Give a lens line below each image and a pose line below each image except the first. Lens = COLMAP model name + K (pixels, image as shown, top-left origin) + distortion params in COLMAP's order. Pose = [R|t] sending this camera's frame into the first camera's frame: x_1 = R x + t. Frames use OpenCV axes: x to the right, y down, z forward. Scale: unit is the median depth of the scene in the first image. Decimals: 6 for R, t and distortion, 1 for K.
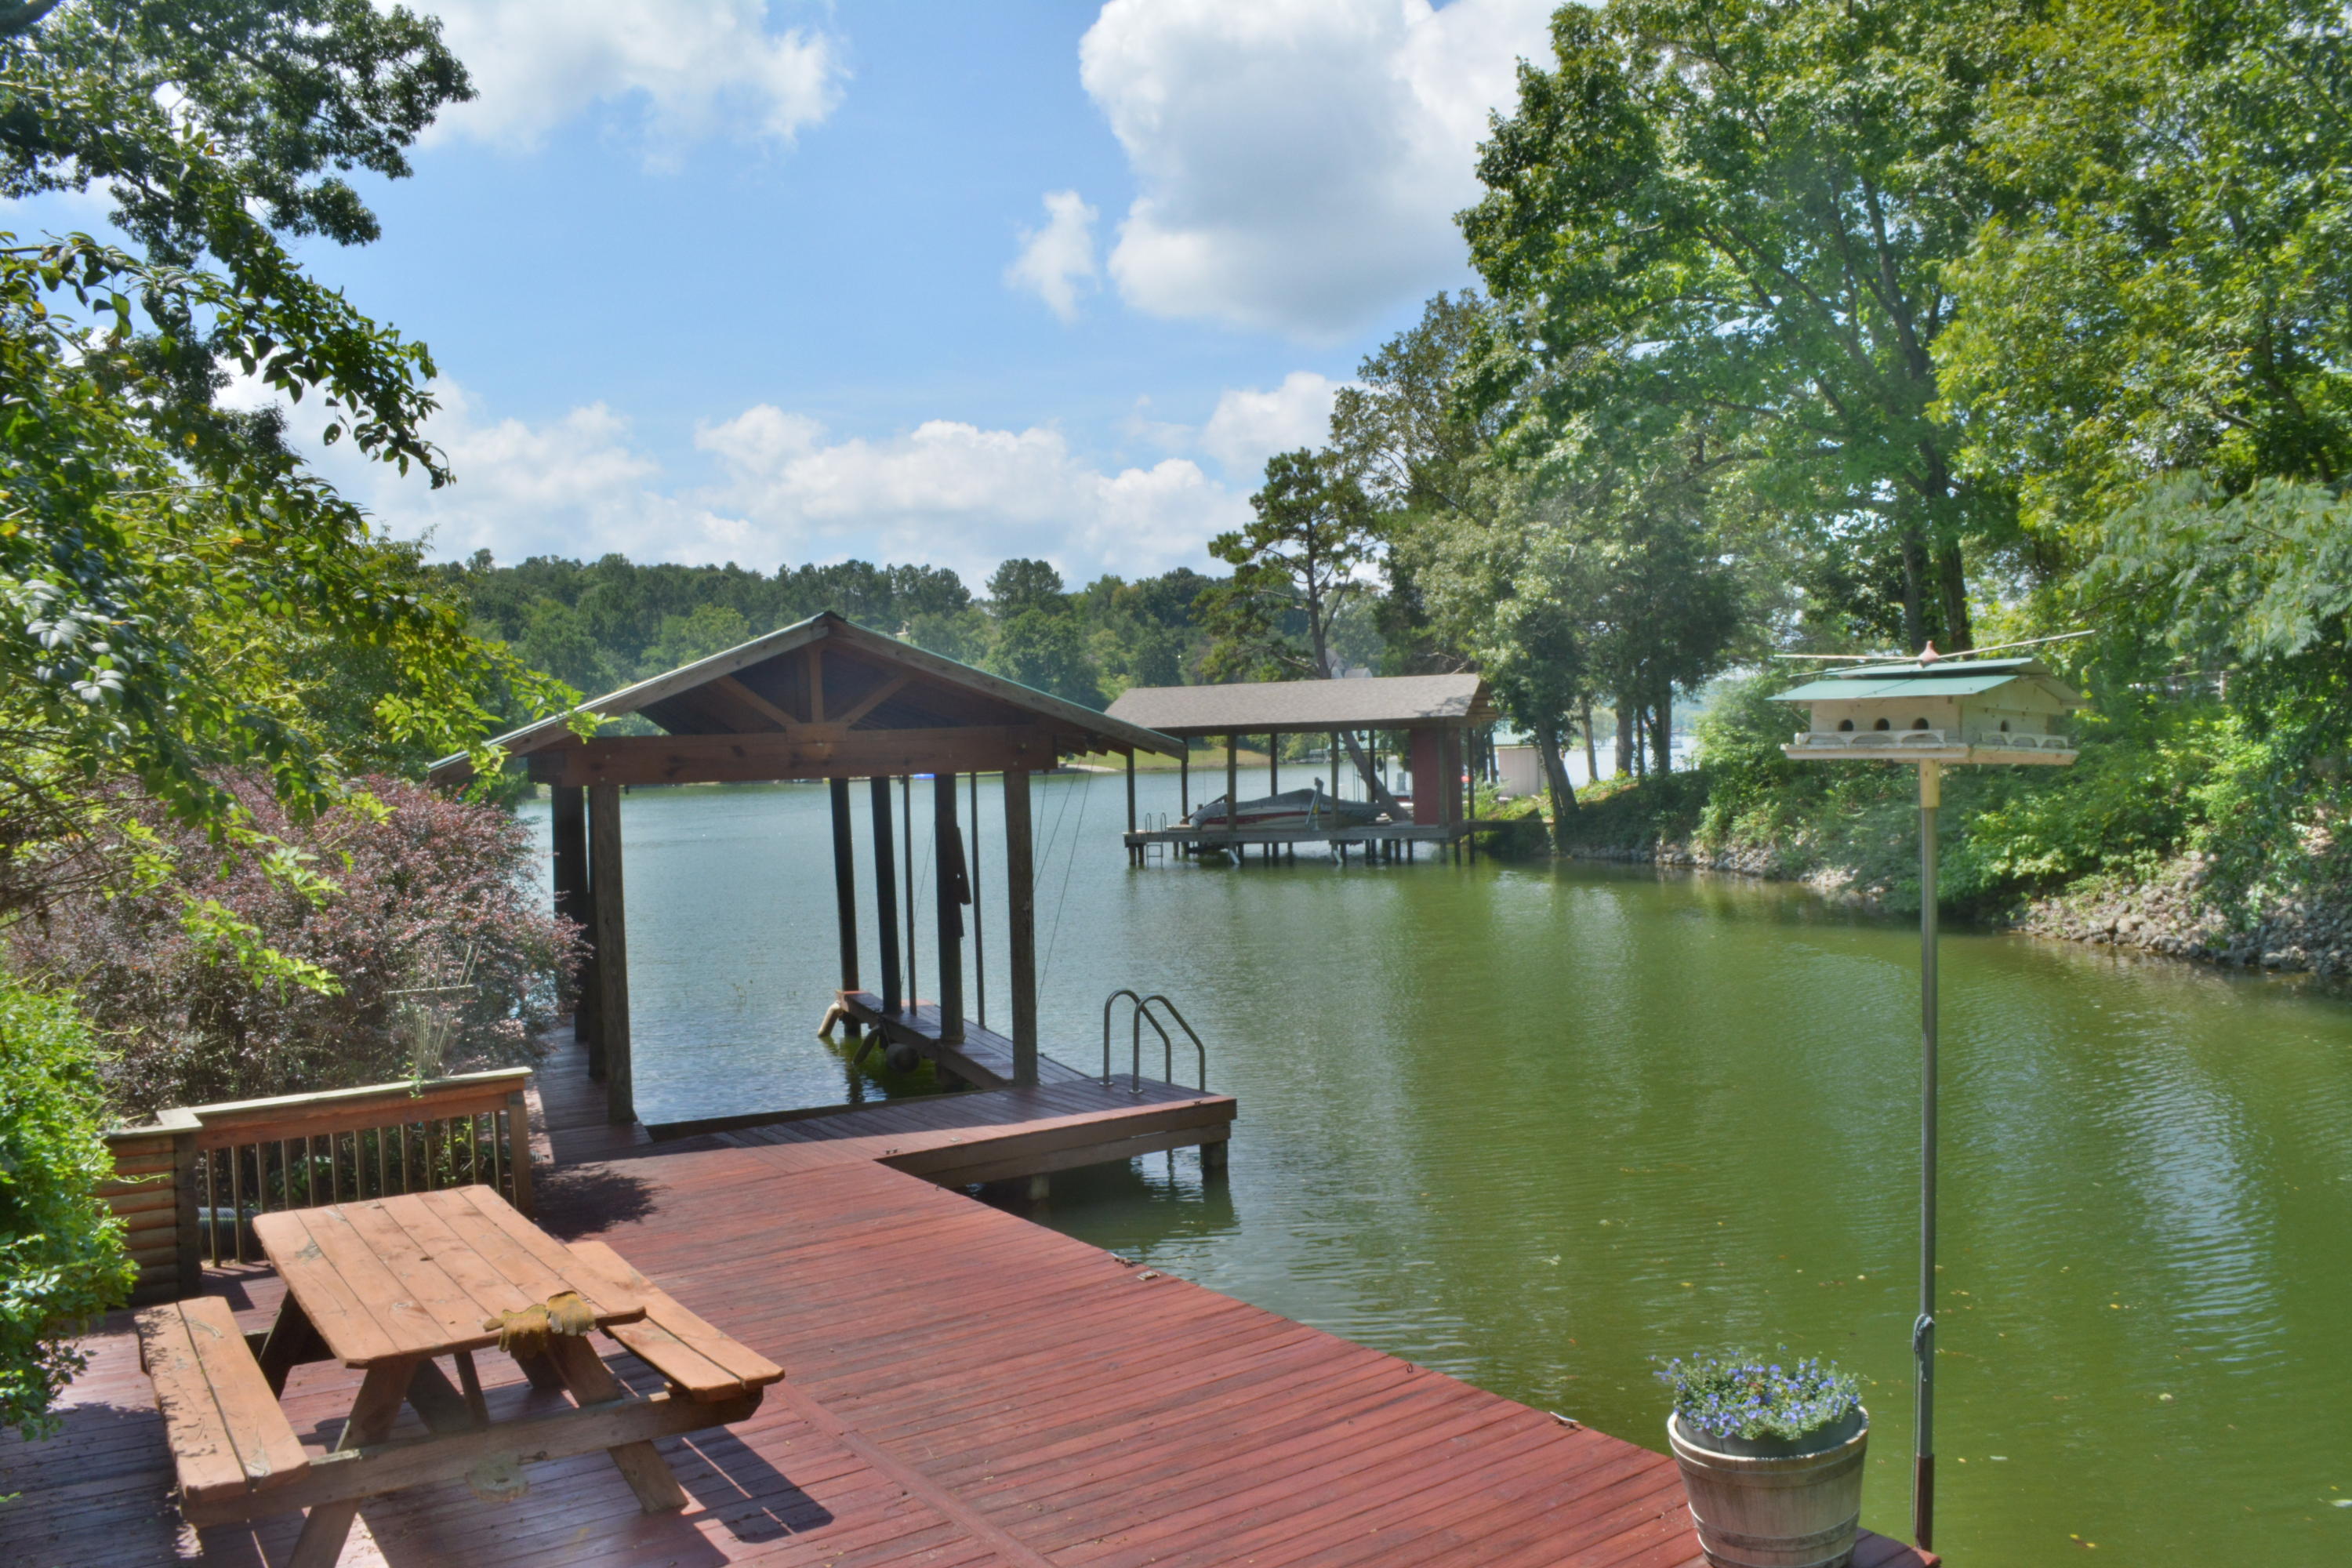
lens RADIAL K [[1847.6, 0, 1180.5], [0, 1847.6, 809.8], [0, 0, 1]] dist [-0.088707, 0.020066]
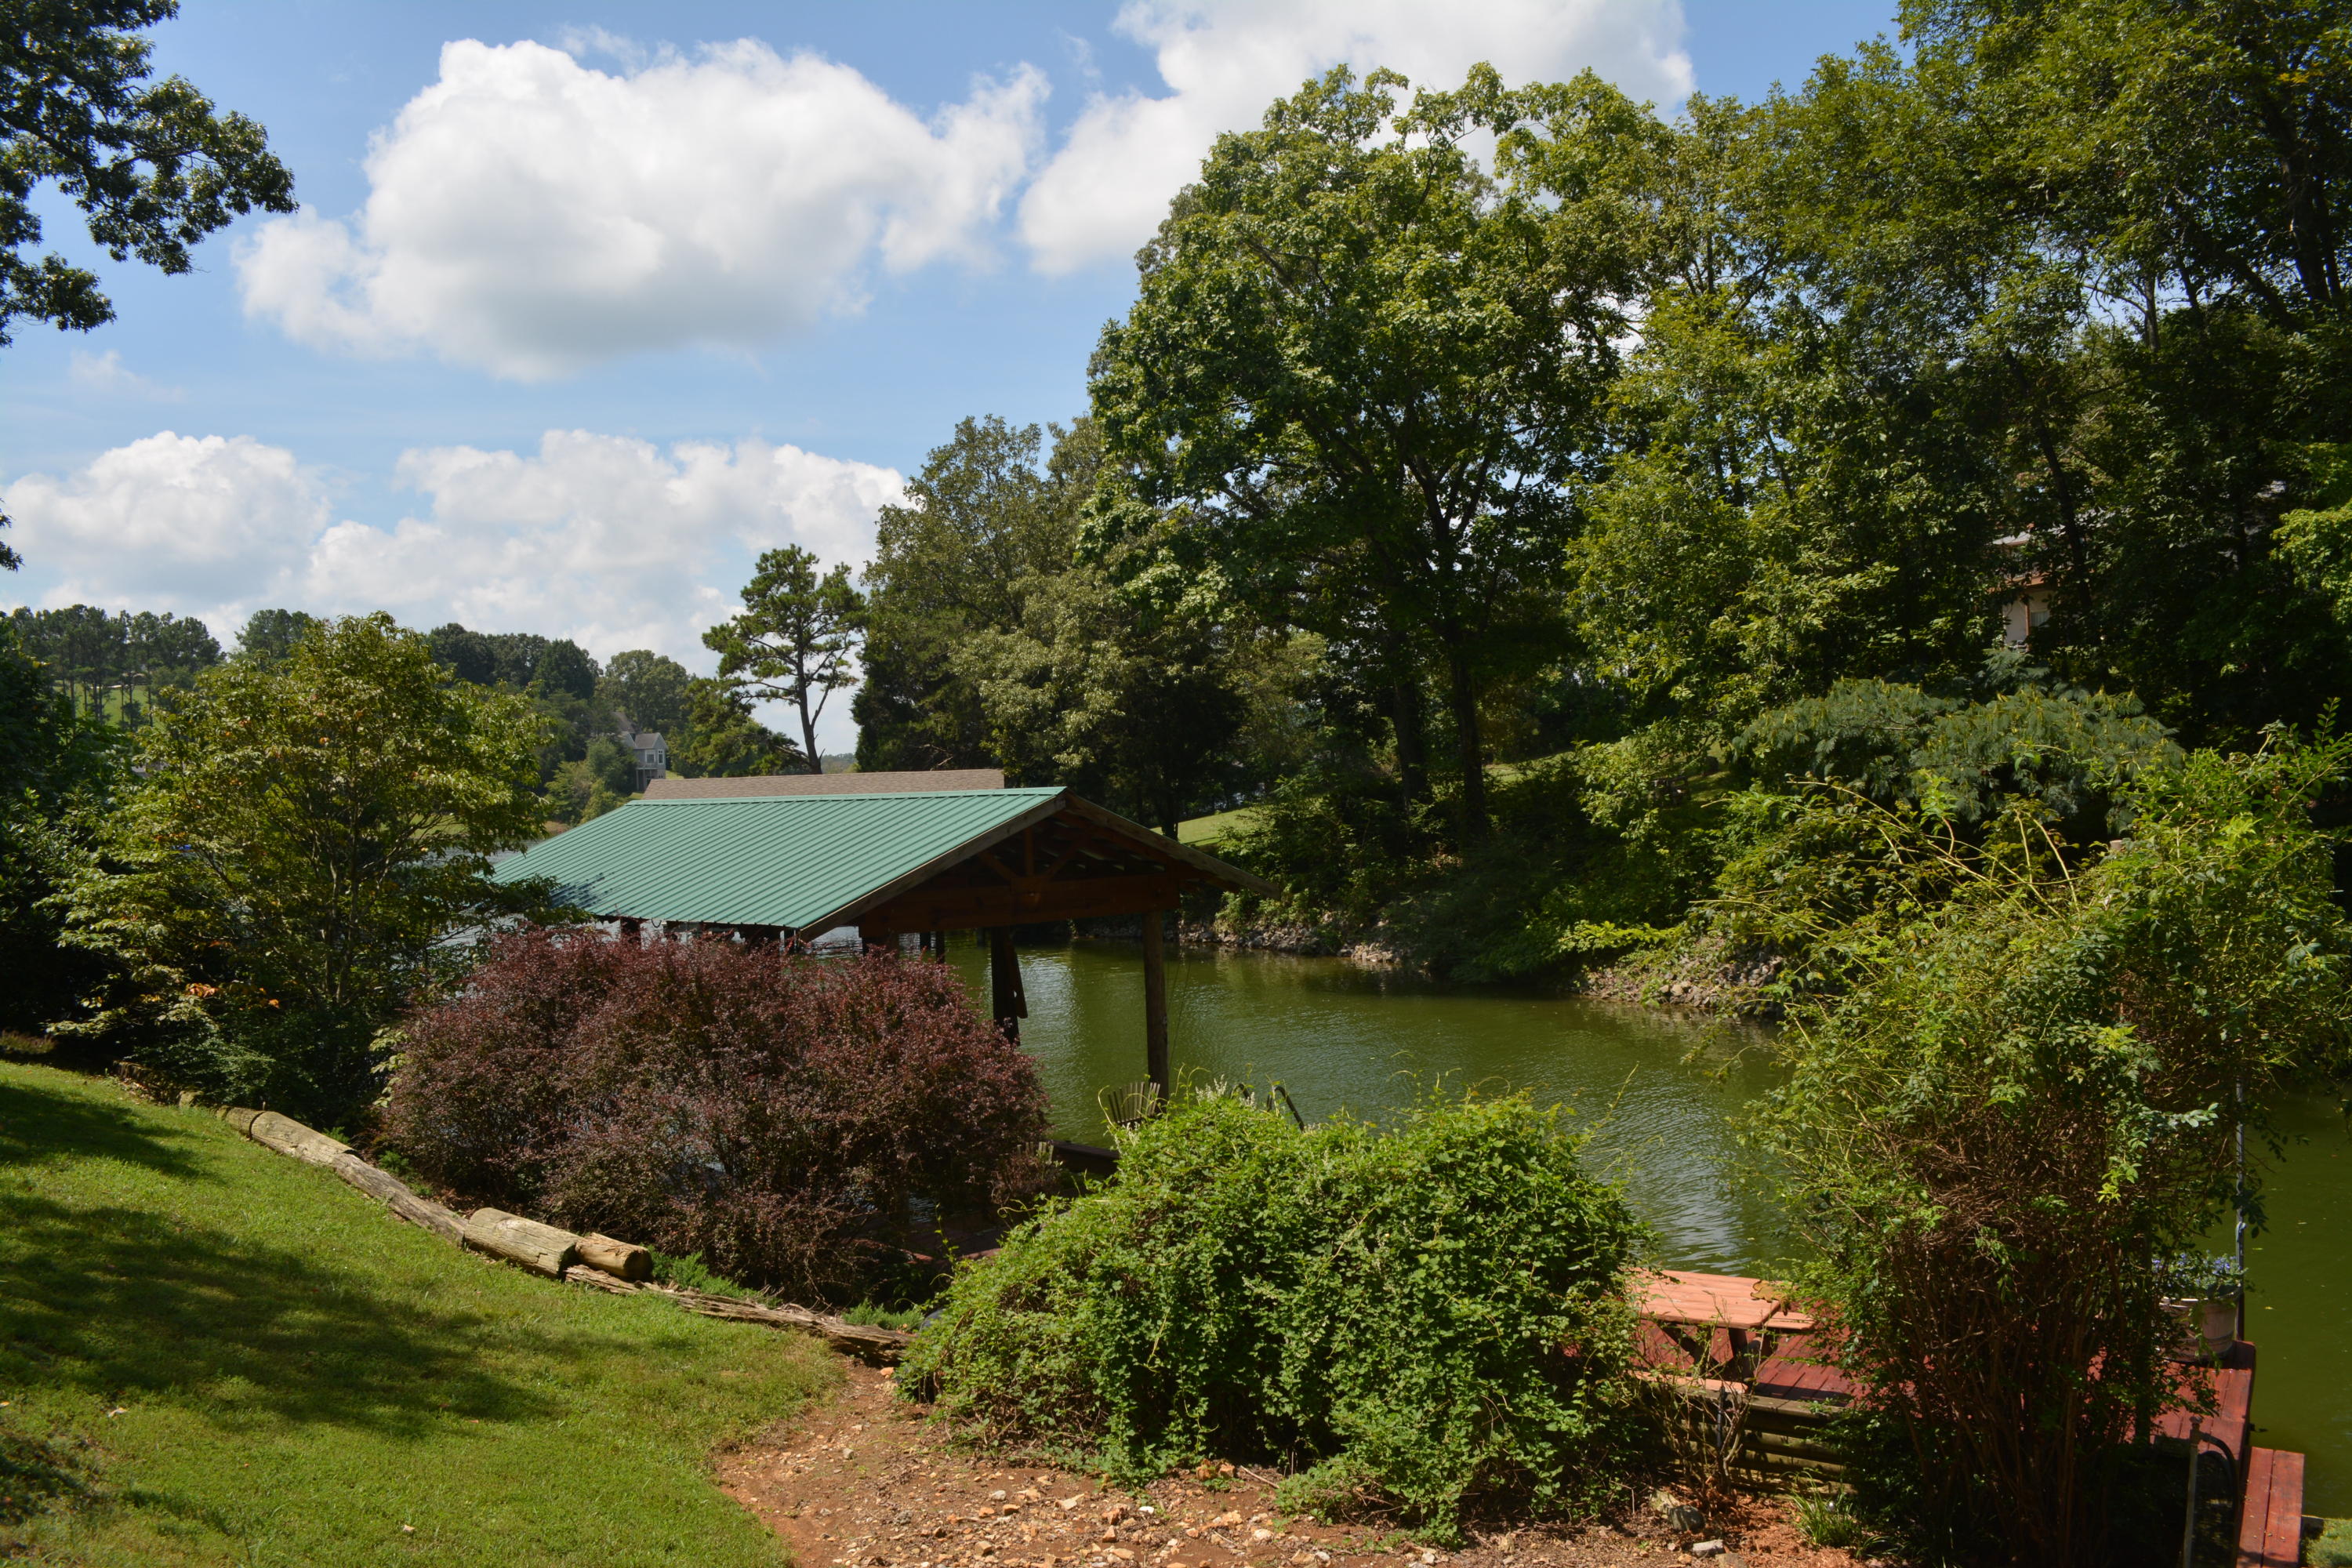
lens RADIAL K [[1847.6, 0, 1180.5], [0, 1847.6, 809.8], [0, 0, 1]] dist [-0.088707, 0.020066]
pose [[0.917748, -0.001957, 0.397157, -0.154059], [0.014606, 0.999478, -0.028827, -0.015245], [-0.396893, 0.032257, 0.917298, -0.035576]]
